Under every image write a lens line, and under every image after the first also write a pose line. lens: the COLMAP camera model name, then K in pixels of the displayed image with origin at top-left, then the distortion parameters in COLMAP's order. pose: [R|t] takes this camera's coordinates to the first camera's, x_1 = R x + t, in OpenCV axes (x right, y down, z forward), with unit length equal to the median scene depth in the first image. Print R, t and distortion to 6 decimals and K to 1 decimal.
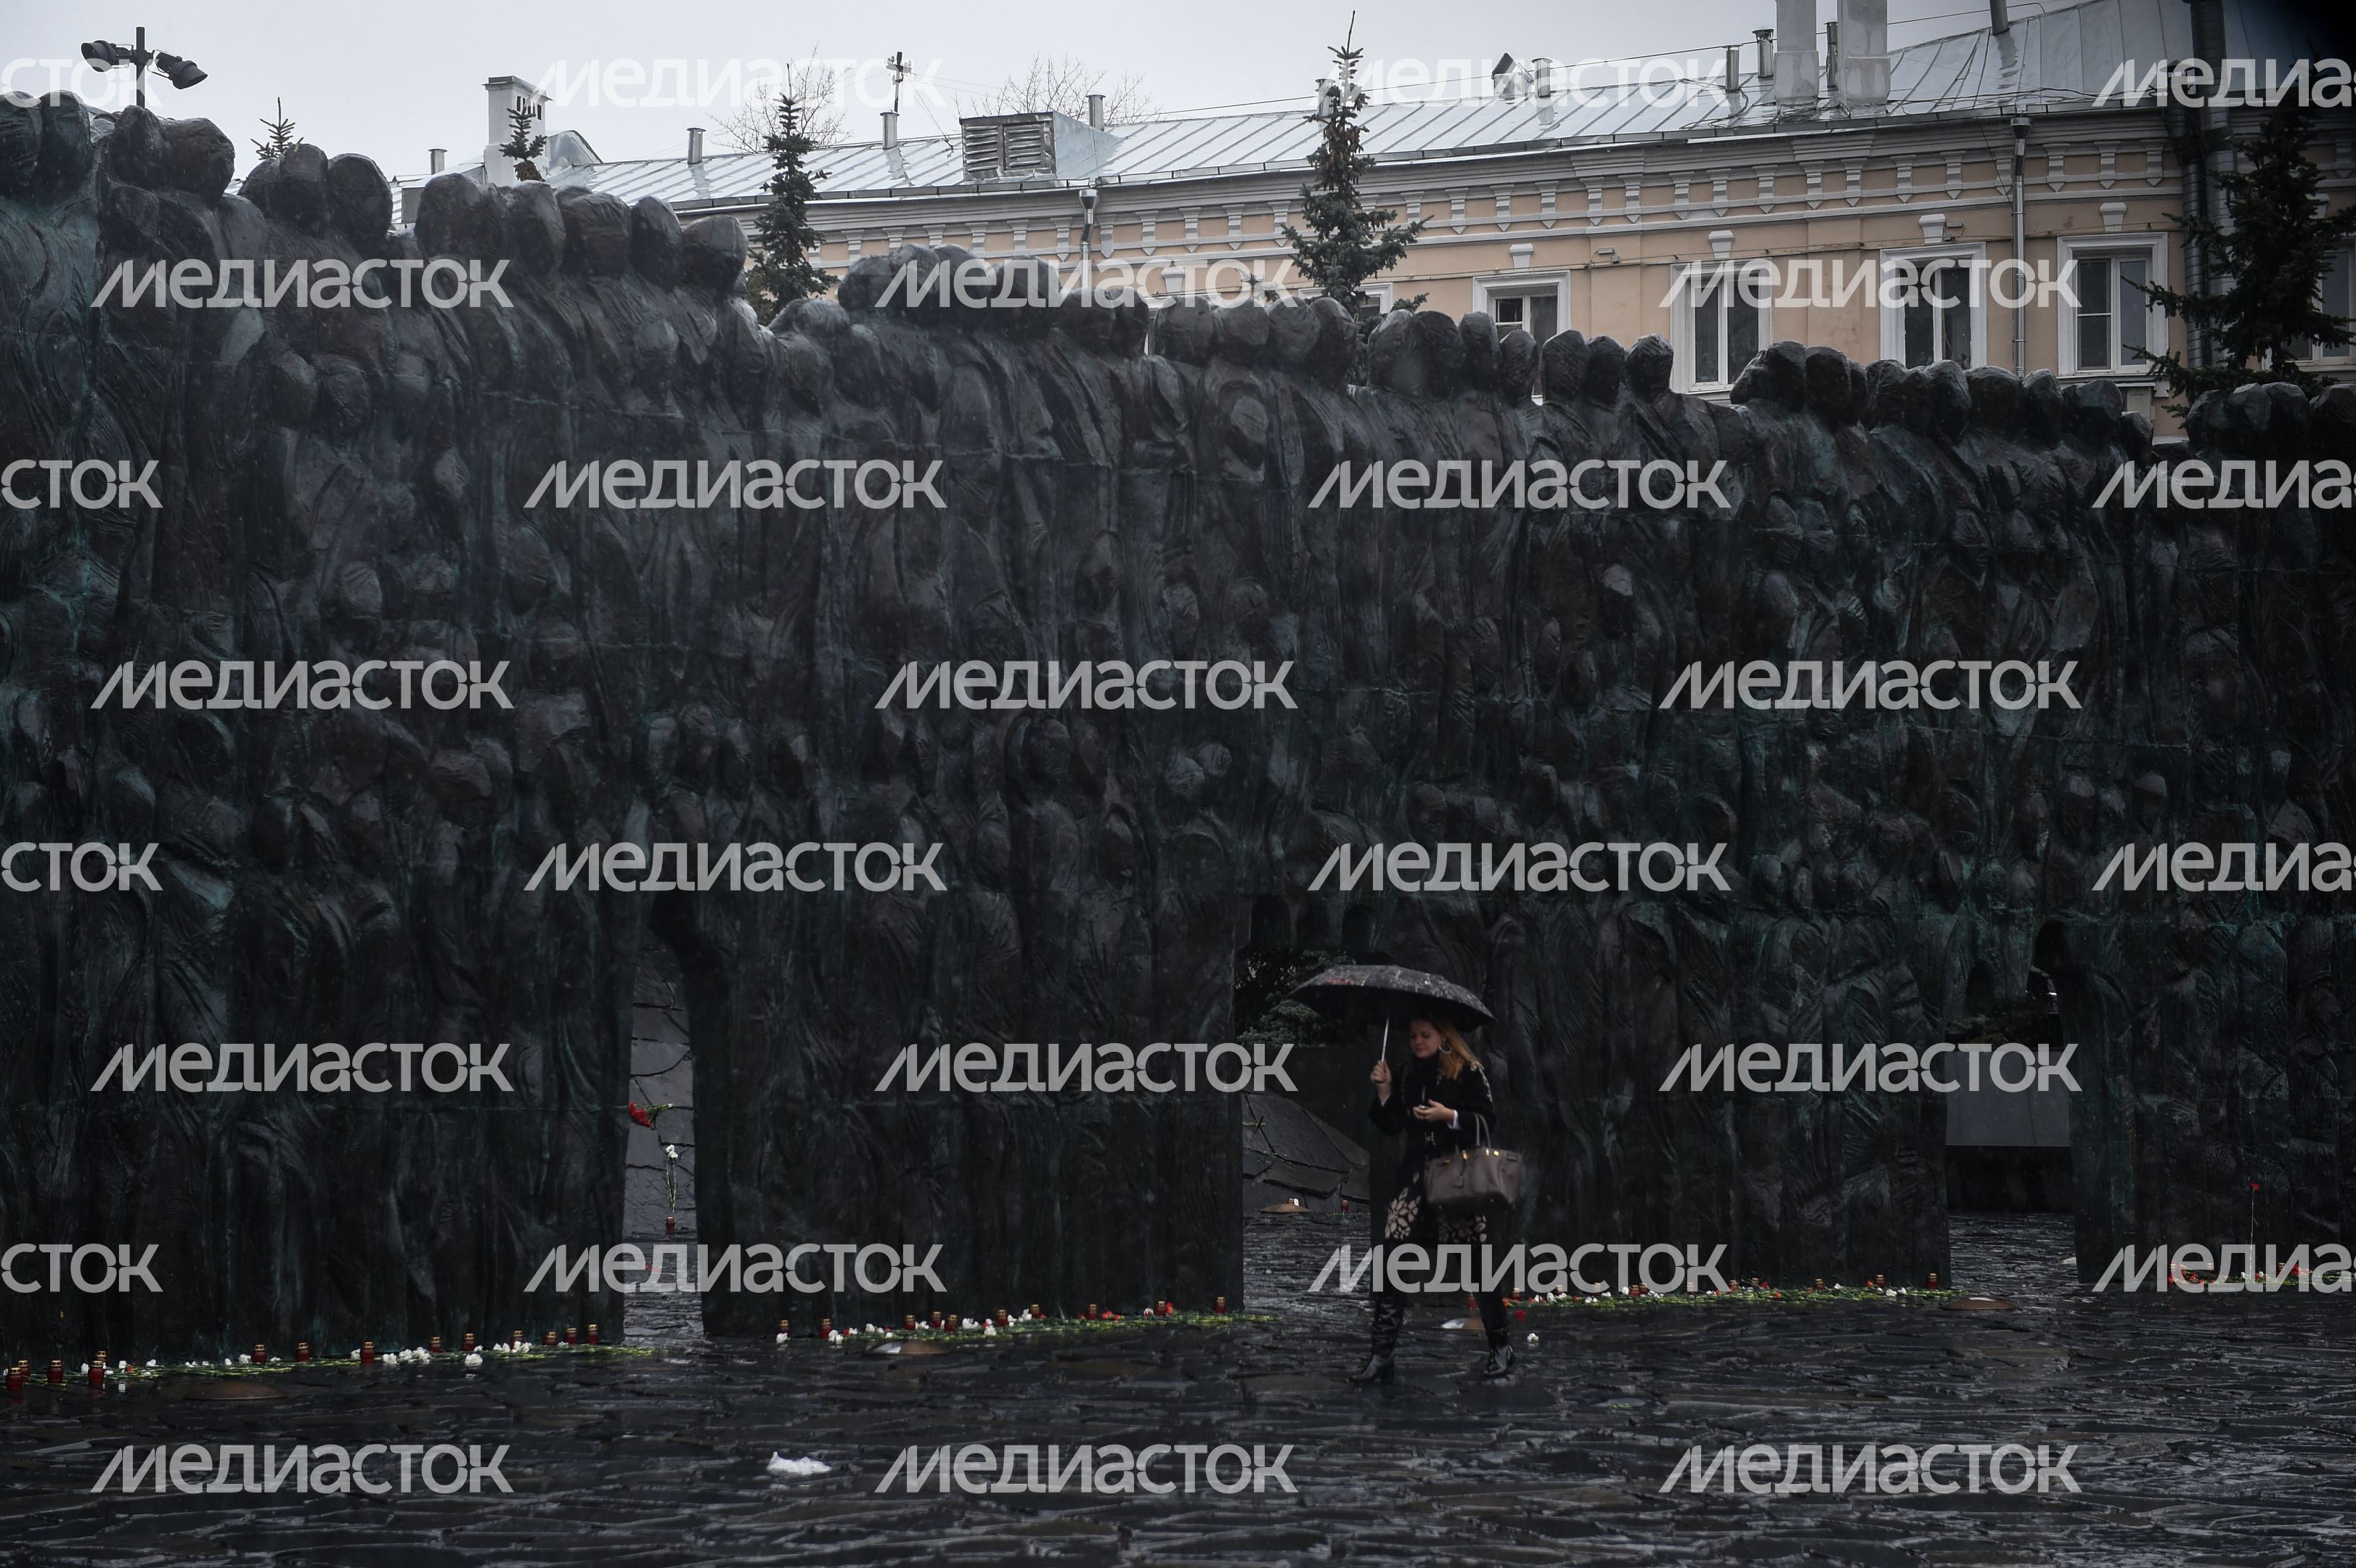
lens RADIAL K [[4458.8, 0, 1182.8], [0, 4458.8, 793.8], [0, 0, 1]] dist [0.136259, -0.033990]
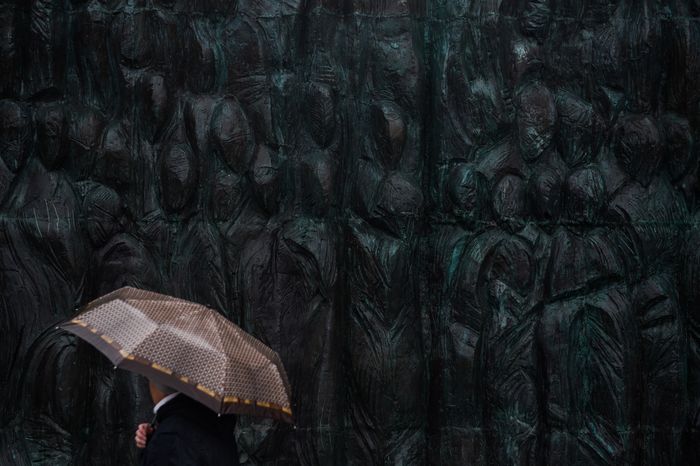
lens RADIAL K [[1461.0, 0, 333.5], [0, 1461.0, 235.7], [0, 0, 1]] dist [0.142842, -0.141854]
pose [[0.860288, -0.044928, -0.507824, 0.260186], [0.034853, 0.998962, -0.029337, 0.036407], [0.508615, 0.007539, 0.860961, 0.720571]]
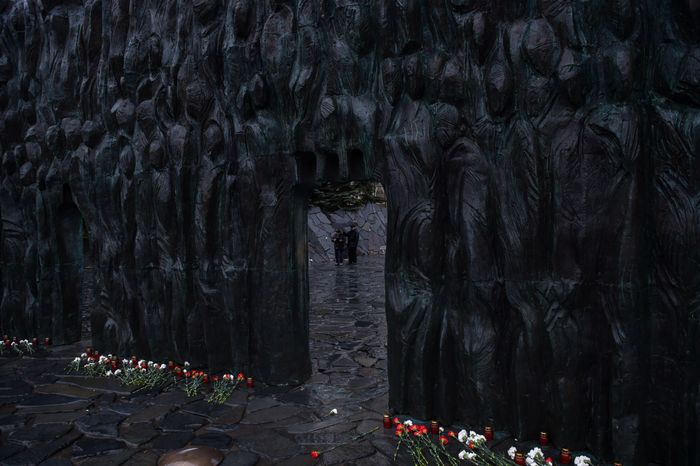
lens RADIAL K [[479.1, 0, 348.5], [0, 479.1, 240.4], [0, 0, 1]] dist [-0.047426, -0.002548]
pose [[0.363879, 0.015757, -0.931313, 0.184607], [0.083559, 0.995273, 0.049487, 0.045419], [0.927691, -0.095827, 0.360843, 0.876310]]
